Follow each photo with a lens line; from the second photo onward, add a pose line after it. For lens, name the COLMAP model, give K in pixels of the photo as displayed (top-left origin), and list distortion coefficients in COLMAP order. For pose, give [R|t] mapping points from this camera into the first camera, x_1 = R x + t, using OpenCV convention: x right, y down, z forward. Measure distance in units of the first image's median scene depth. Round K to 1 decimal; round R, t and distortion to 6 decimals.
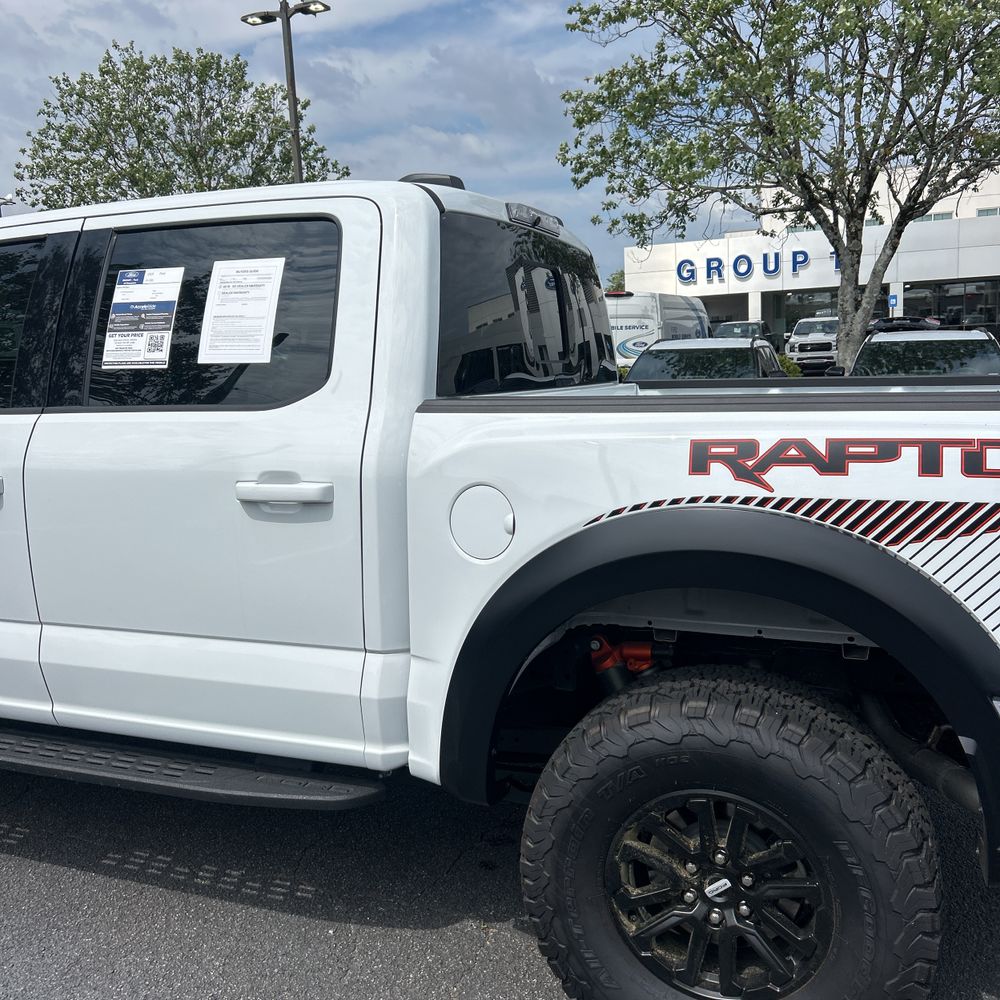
lens RADIAL K [[1010.9, 0, 504.1], [0, 1010.9, 511.2], [0, 0, 1]] dist [0.037412, -0.034822]
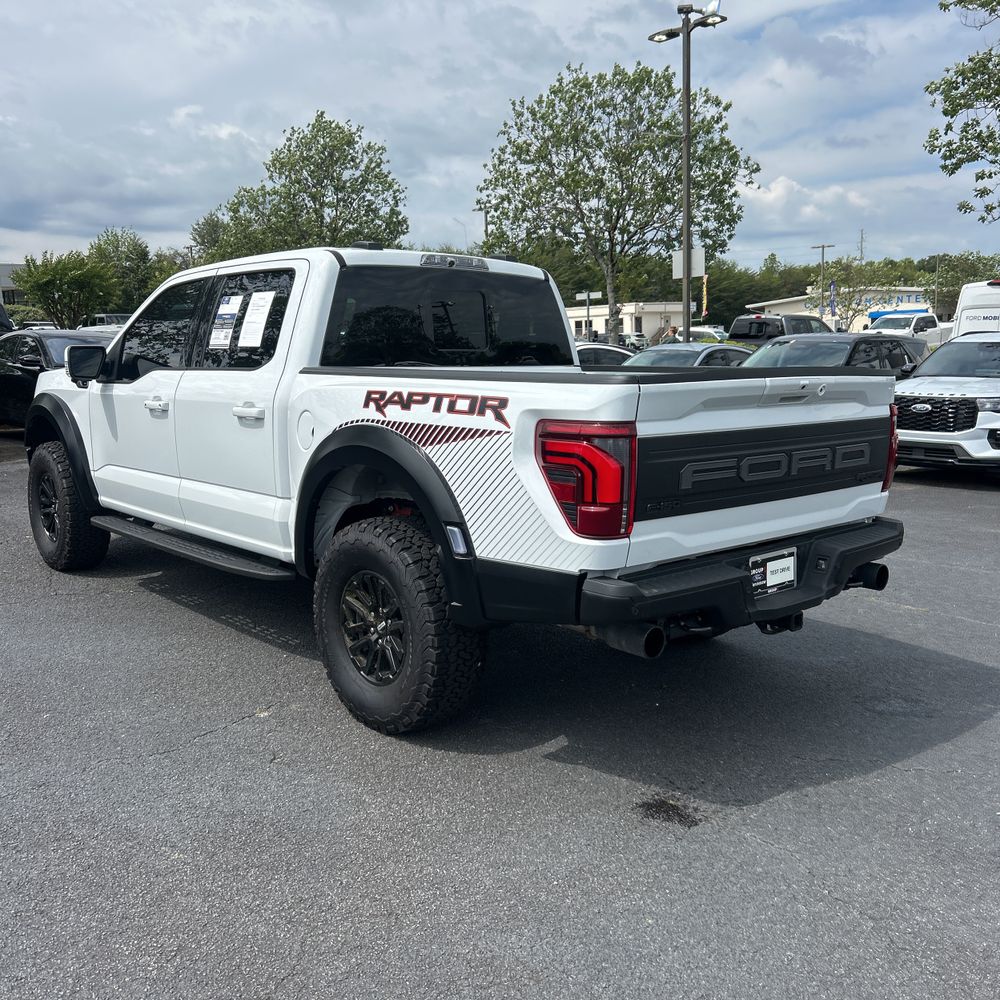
lens RADIAL K [[1000.9, 0, 499.8], [0, 1000.9, 505.5], [0, 0, 1]] dist [0.073461, -0.074084]
pose [[0.894563, 0.090476, -0.437688, 1.107169], [-0.086048, 0.995840, 0.029986, 0.061524], [0.438580, 0.010837, 0.898627, -0.551325]]
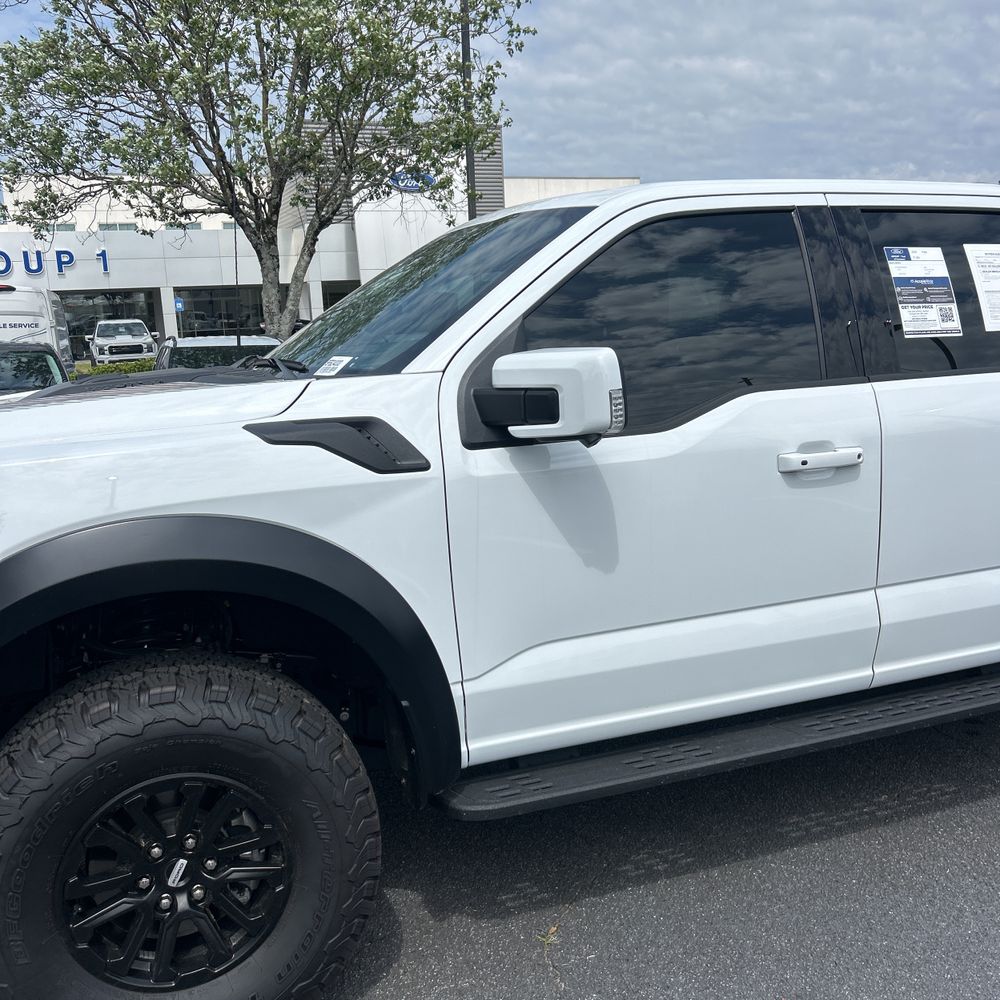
lens RADIAL K [[1006.1, 0, 498.7], [0, 1006.1, 489.8], [0, 0, 1]] dist [0.037330, -0.025989]
pose [[0.729356, -0.107037, 0.675709, -1.644513], [0.123350, 0.992073, 0.024008, -0.068370], [-0.672922, 0.065839, 0.736778, 0.583435]]
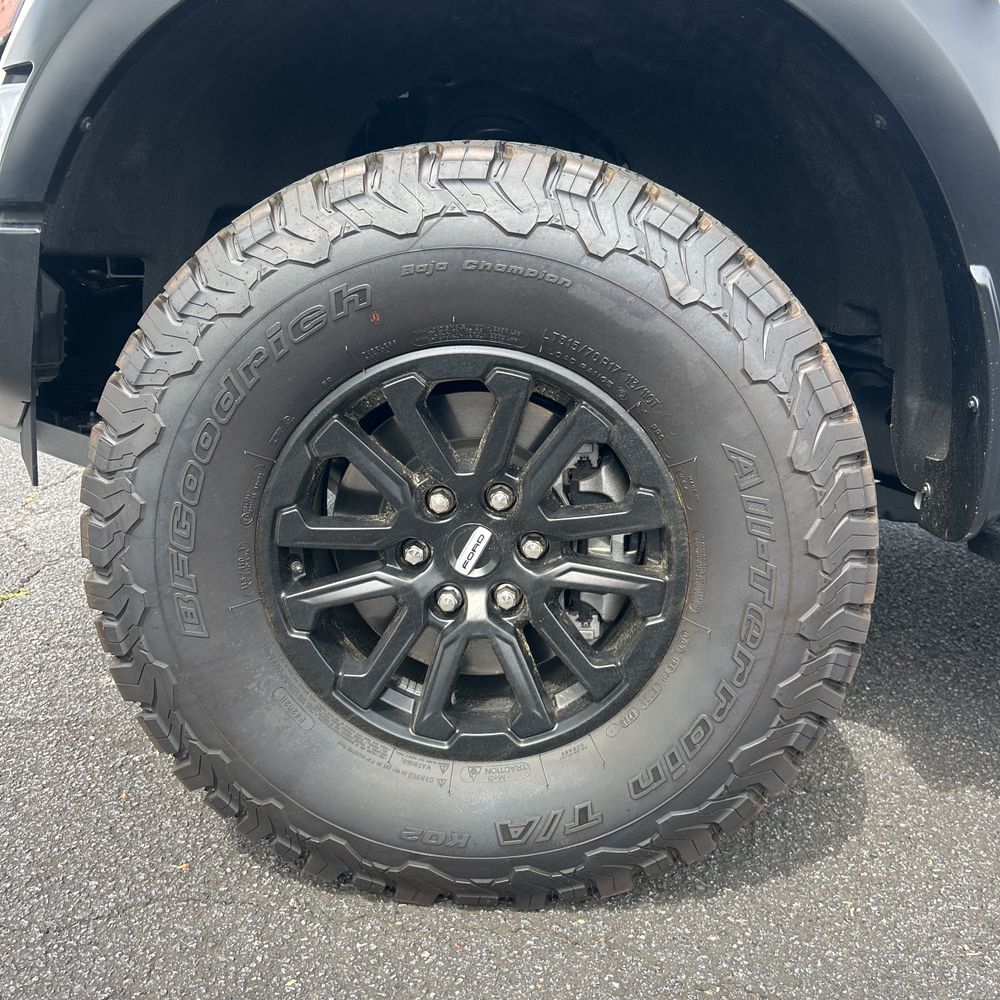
lens RADIAL K [[1000.9, 0, 499.8], [0, 1000.9, 505.5], [0, 0, 1]] dist [0.073461, -0.074084]
pose [[0.946761, -0.057661, 0.316731, -1.416090], [0.026355, 0.994409, 0.102254, 0.187776], [-0.320856, -0.088463, 0.942988, 1.014486]]
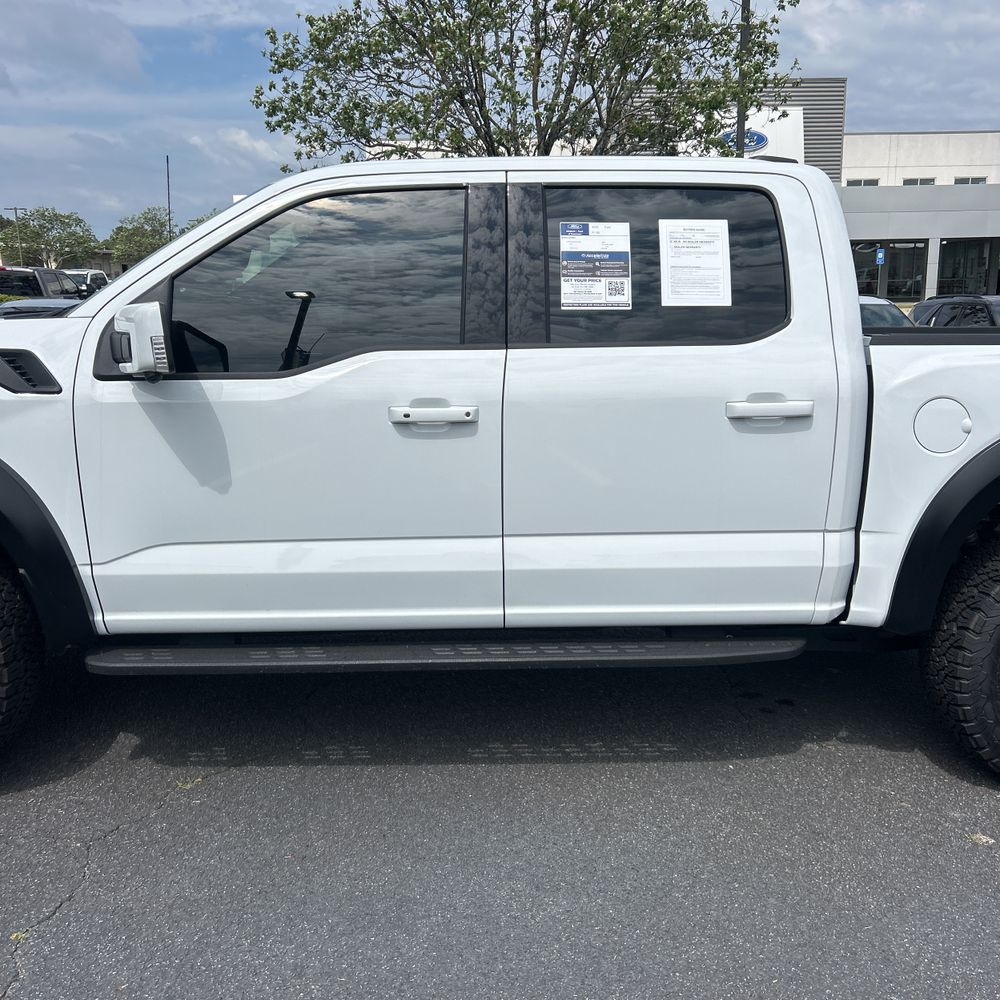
lens RADIAL K [[1000.9, 0, 499.8], [0, 1000.9, 505.5], [0, 0, 1]] dist [0.073461, -0.074084]
pose [[0.915644, -0.056227, 0.398038, -1.048598], [0.041711, 0.998114, 0.045041, 0.030114], [-0.399820, -0.024639, 0.916262, -0.014967]]
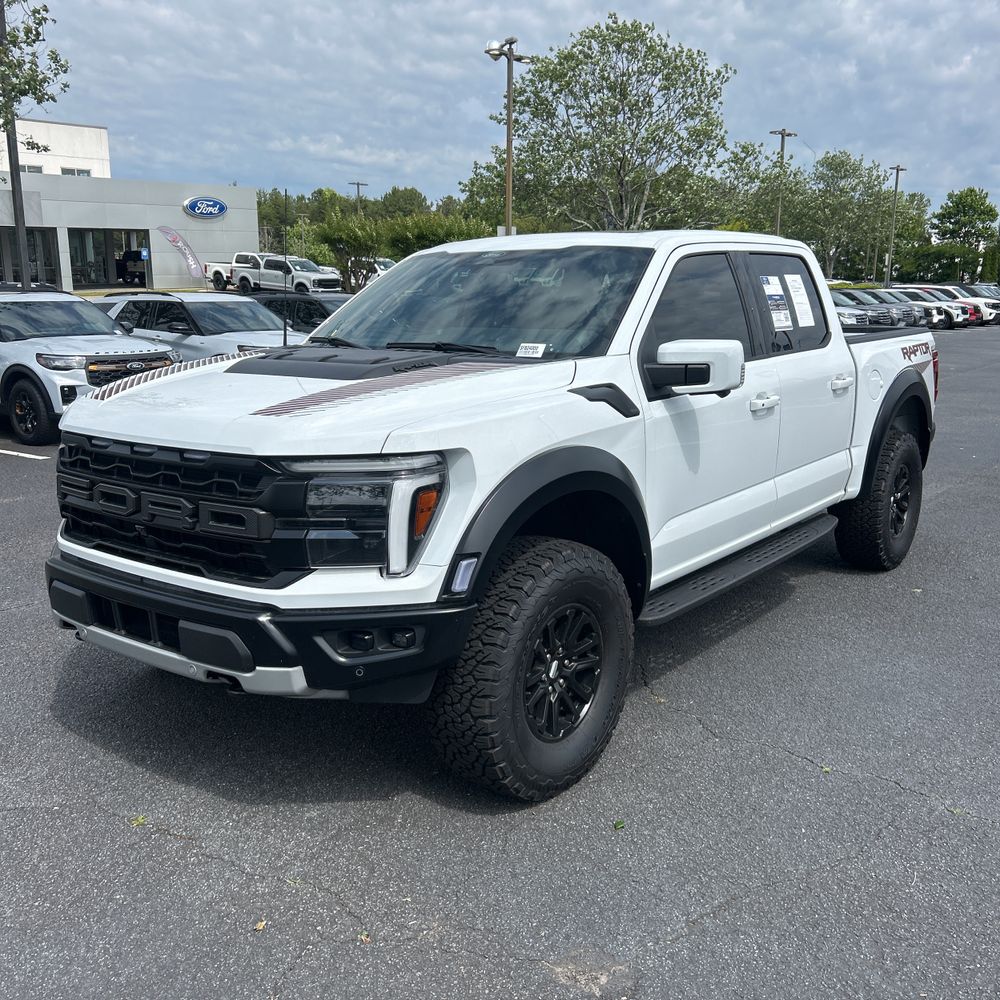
lens RADIAL K [[1011.4, 0, 500.0], [0, 1011.4, 500.0], [0, 0, 1]] dist [0.003429, -0.009822]
pose [[0.285704, -0.179863, 0.941288, -2.622230], [0.147813, 0.978746, 0.142156, -0.198799], [-0.946850, 0.098520, 0.306217, 1.071377]]
